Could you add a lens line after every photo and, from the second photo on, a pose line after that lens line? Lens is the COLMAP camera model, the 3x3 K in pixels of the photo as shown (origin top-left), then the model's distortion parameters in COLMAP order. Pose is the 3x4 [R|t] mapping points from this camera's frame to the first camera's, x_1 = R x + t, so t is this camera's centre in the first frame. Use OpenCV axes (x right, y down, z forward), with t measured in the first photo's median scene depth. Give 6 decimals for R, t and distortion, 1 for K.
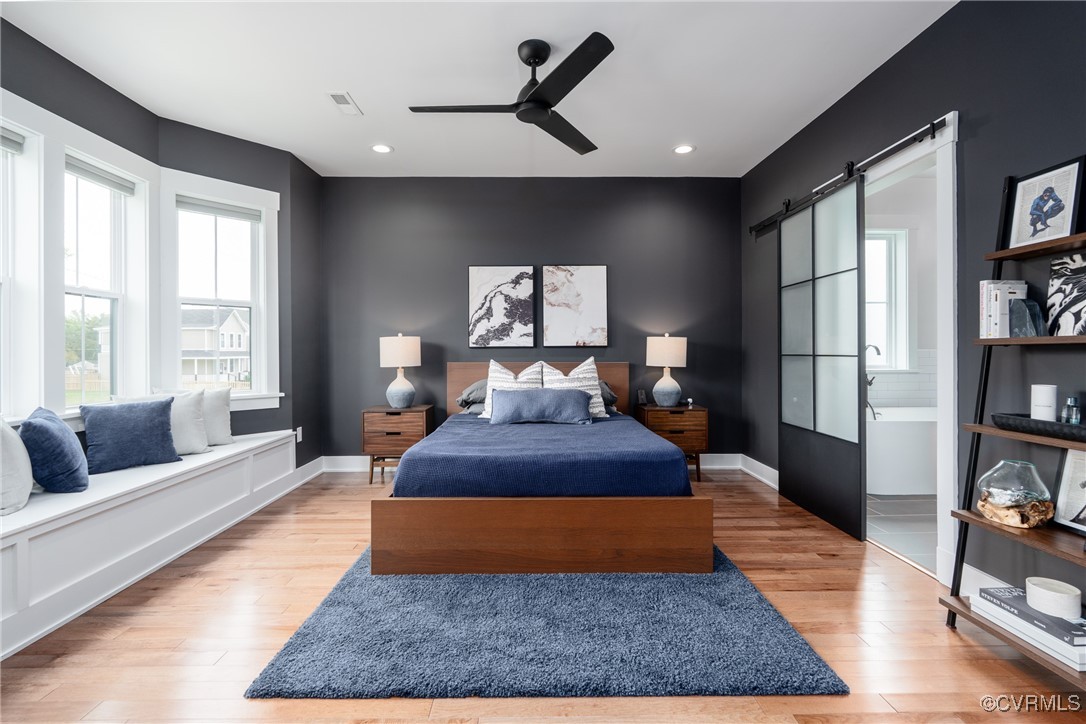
lens RADIAL K [[484.1, 0, 539.8], [0, 484.1, 349.4], [0, 0, 1]] dist [-0.002136, 0.000238]
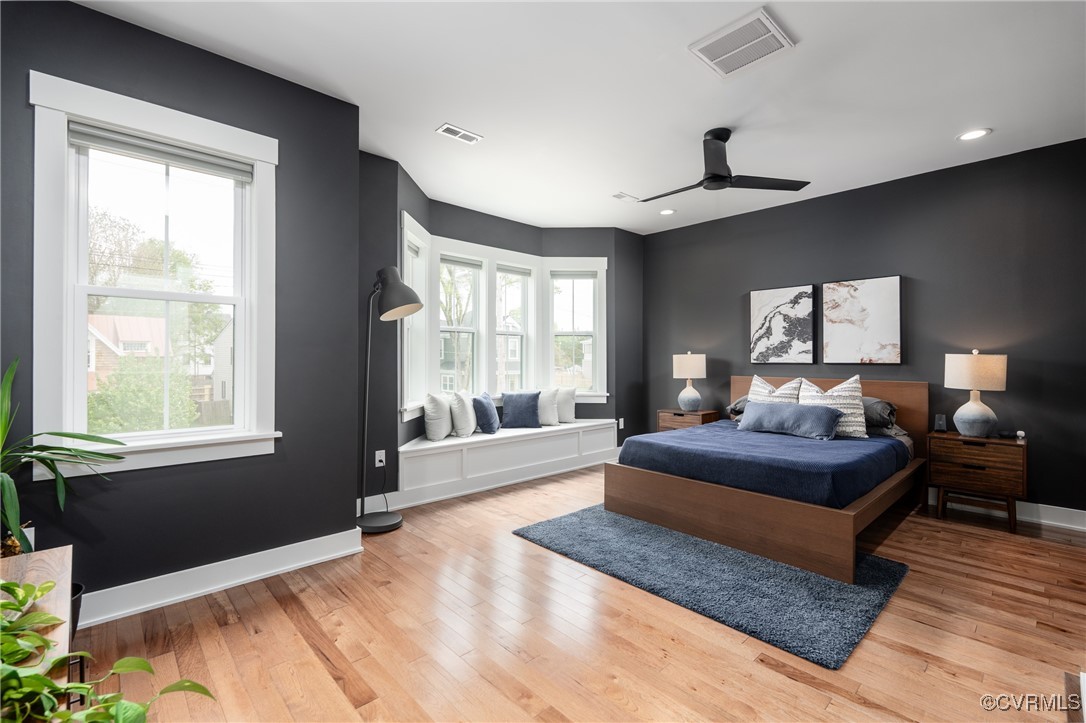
lens RADIAL K [[478.3, 0, 544.8], [0, 478.3, 357.1], [0, 0, 1]] dist [0.000540, 0.000360]
pose [[0.676811, 0.002884, -0.736151, 0.393086], [-0.002515, 0.999996, 0.001605, -0.021292], [0.736153, 0.000765, 0.676815, -0.120367]]
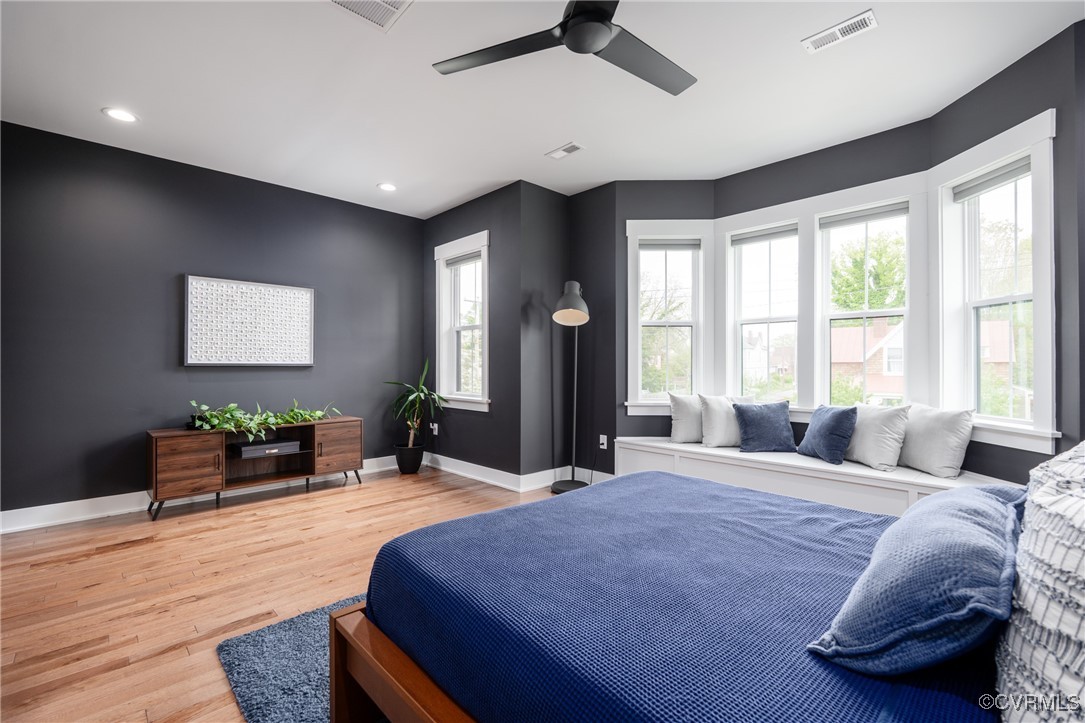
lens RADIAL K [[477.9, 0, 544.3], [0, 477.9, 357.1], [0, 0, 1]] dist [0.000540, 0.000360]
pose [[-0.724736, -0.008729, -0.688972, 0.339435], [0.003384, 0.999863, -0.016227, 0.002121], [0.689019, -0.014092, -0.724607, 0.949425]]
